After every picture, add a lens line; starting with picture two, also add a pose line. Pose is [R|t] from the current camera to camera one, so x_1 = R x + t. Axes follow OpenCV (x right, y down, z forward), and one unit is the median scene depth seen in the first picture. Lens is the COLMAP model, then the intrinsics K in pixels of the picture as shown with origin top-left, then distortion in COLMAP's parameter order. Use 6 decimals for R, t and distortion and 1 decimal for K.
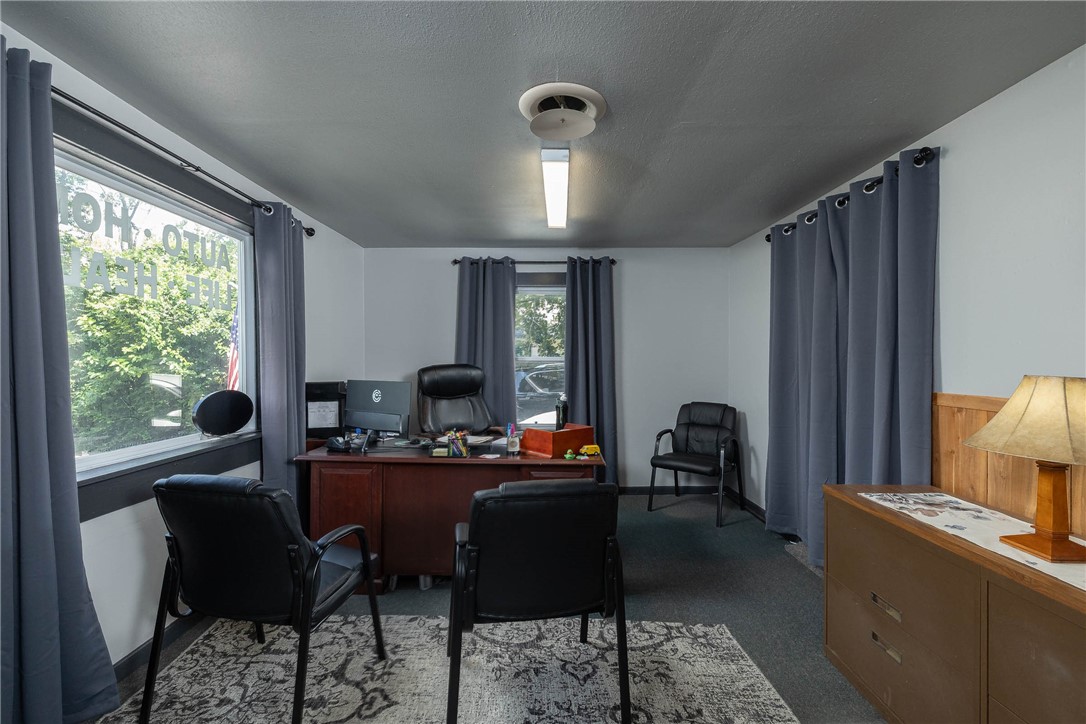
lens RADIAL K [[480.7, 0, 542.8], [0, 480.7, 359.3], [0, 0, 1]] dist [-0.001219, 0.000505]
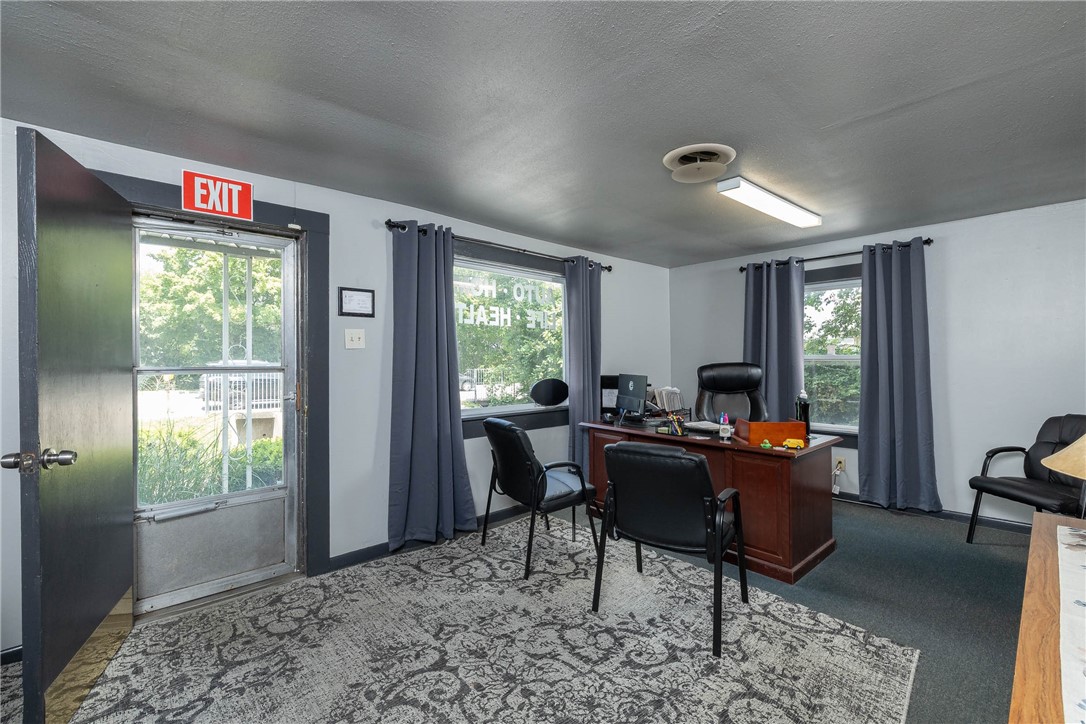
lens RADIAL K [[456.8, 0, 541.1], [0, 456.8, 358.6], [0, 0, 1]] dist [0.007482, 0.000940]
pose [[0.695232, -0.006776, -0.718754, 0.412486], [0.007448, 0.999970, -0.002223, 0.000199], [0.718747, -0.003808, 0.695261, -0.090082]]
